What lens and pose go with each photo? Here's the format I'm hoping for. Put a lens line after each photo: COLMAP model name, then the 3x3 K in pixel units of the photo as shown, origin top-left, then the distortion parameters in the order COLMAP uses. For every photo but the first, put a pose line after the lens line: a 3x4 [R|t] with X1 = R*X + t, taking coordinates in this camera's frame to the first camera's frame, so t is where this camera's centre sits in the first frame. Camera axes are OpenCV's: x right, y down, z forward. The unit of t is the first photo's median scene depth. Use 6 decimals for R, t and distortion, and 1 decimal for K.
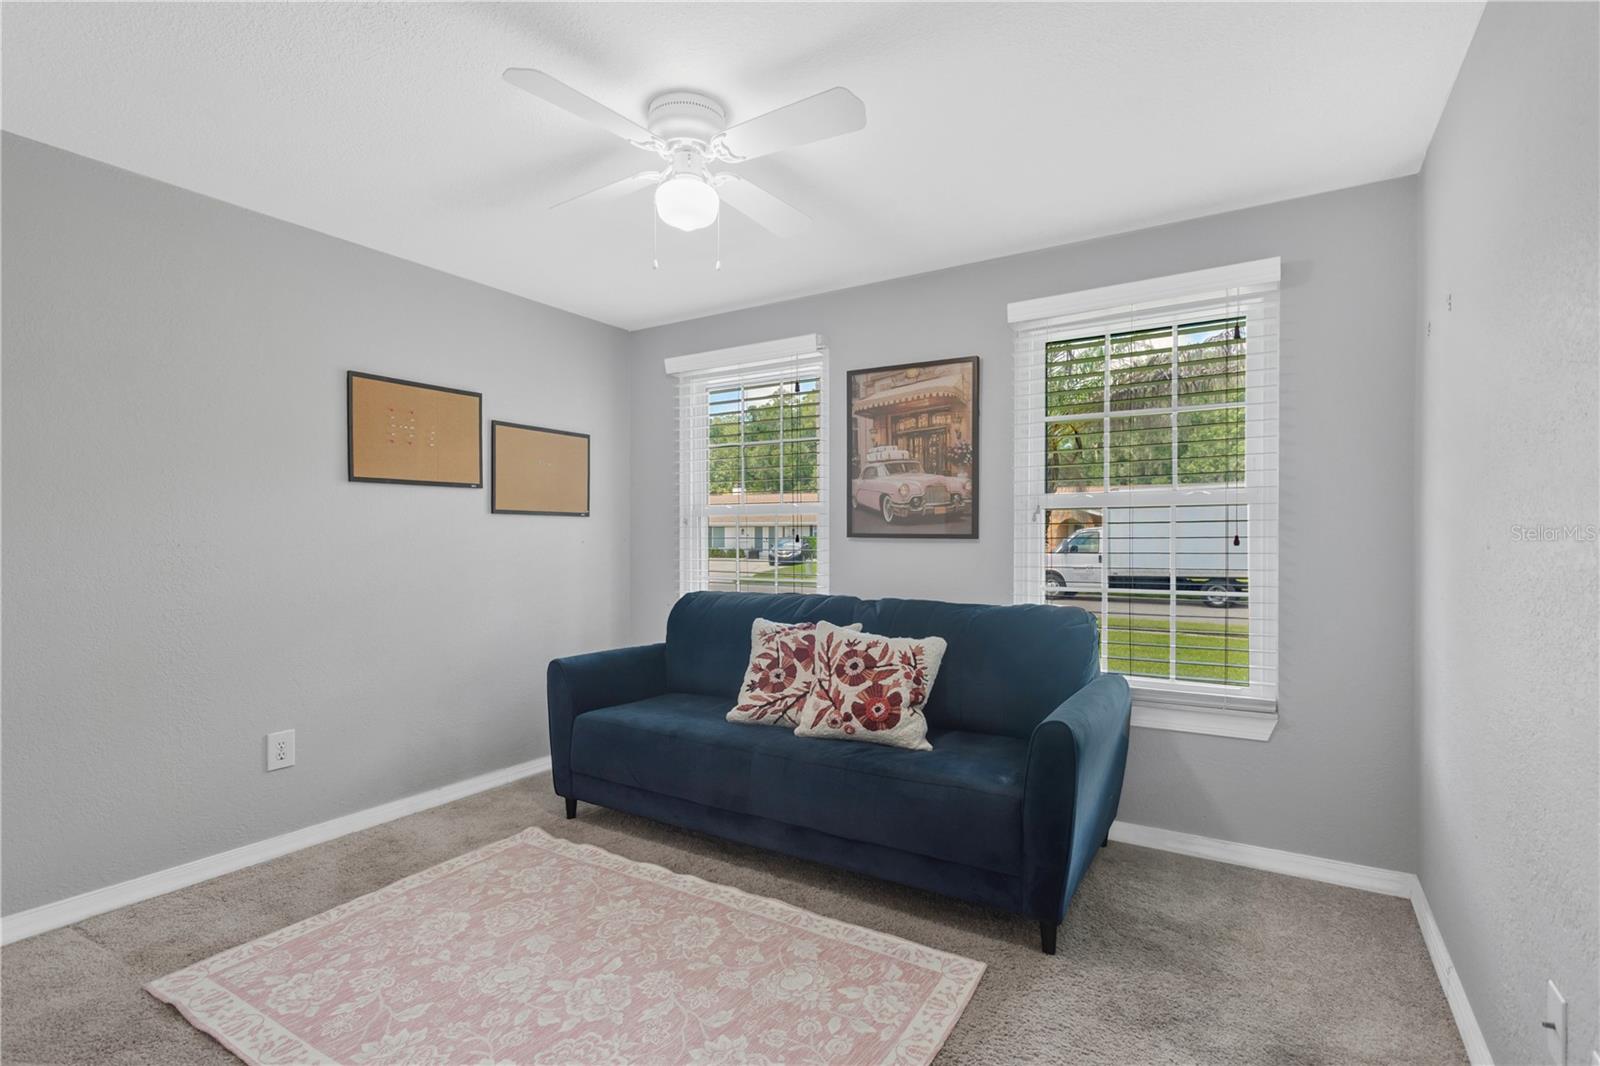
lens RADIAL K [[774.6, 0, 792.8], [0, 774.6, 530.6], [0, 0, 1]] dist [0.019754, -0.000341]
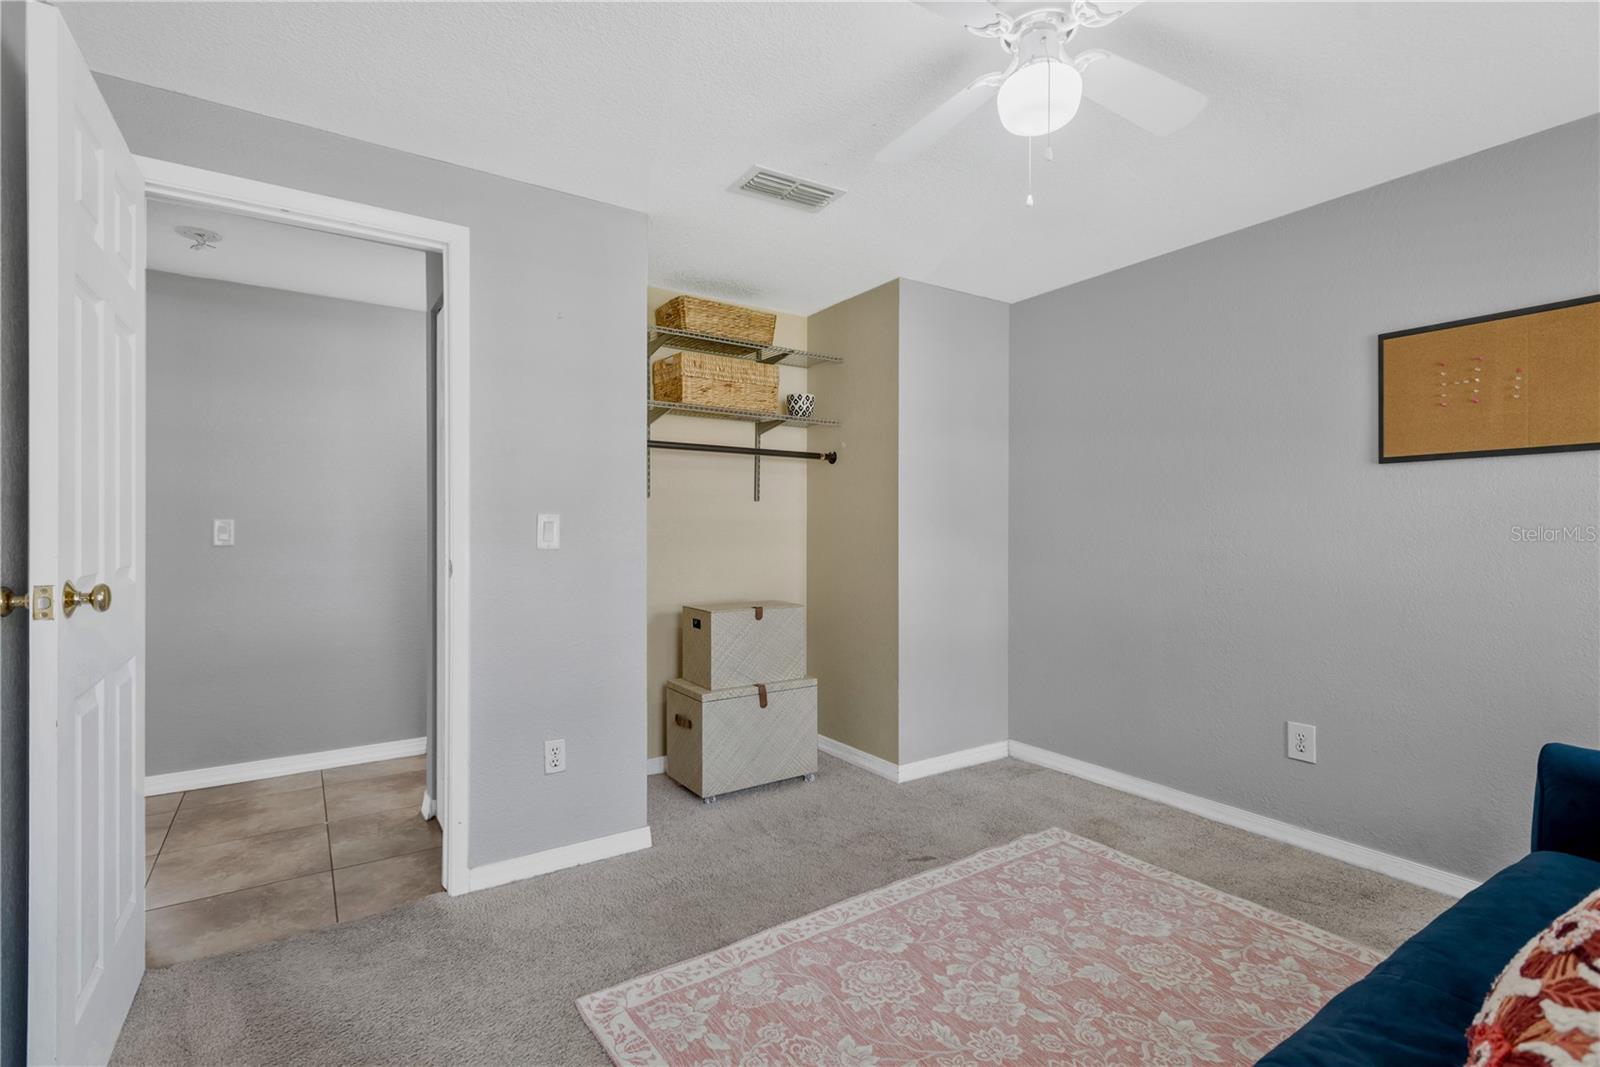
lens RADIAL K [[744.1, 0, 801.9], [0, 744.1, 532.2], [0, 0, 1]] dist [0.014629, -0.000464]
pose [[-0.407778, 0.004471, -0.913070, 0.598830], [0.007258, 0.999972, 0.001655, 0.008183], [0.913052, -0.005952, -0.407799, 1.018082]]
